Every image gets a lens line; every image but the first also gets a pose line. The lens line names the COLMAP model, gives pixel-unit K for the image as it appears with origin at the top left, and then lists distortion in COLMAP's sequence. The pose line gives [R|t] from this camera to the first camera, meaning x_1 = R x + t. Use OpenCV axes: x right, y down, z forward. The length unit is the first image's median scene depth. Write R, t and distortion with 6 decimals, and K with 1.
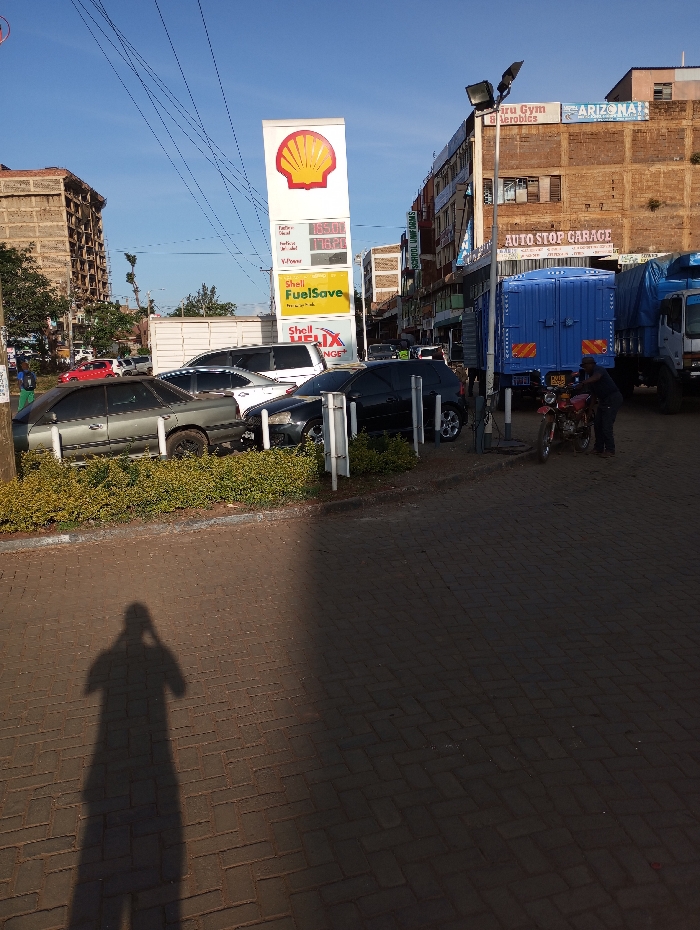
lens RADIAL K [[771.1, 0, 371.2], [0, 771.1, 462.8], [0, 0, 1]] dist [0.060162, -0.077299]
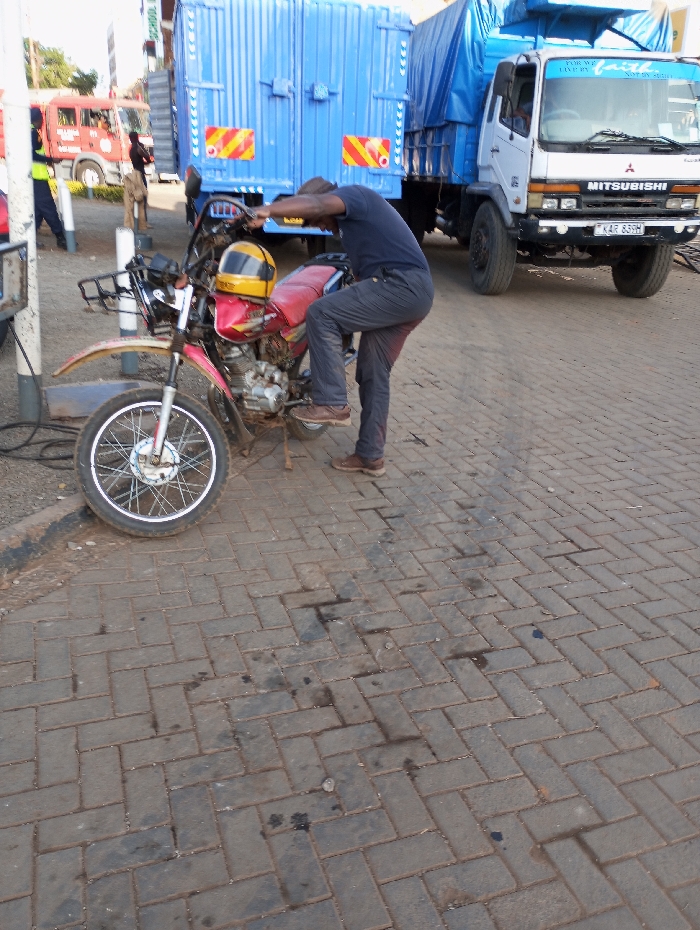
lens RADIAL K [[771.1, 0, 371.2], [0, 771.1, 462.8], [0, 0, 1]] dist [0.060162, -0.077299]
pose [[0.957802, -0.007057, 0.287341, 0.142944], [-0.055416, 0.976409, 0.208699, -0.056392], [-0.282035, -0.215816, 0.934815, 0.478307]]
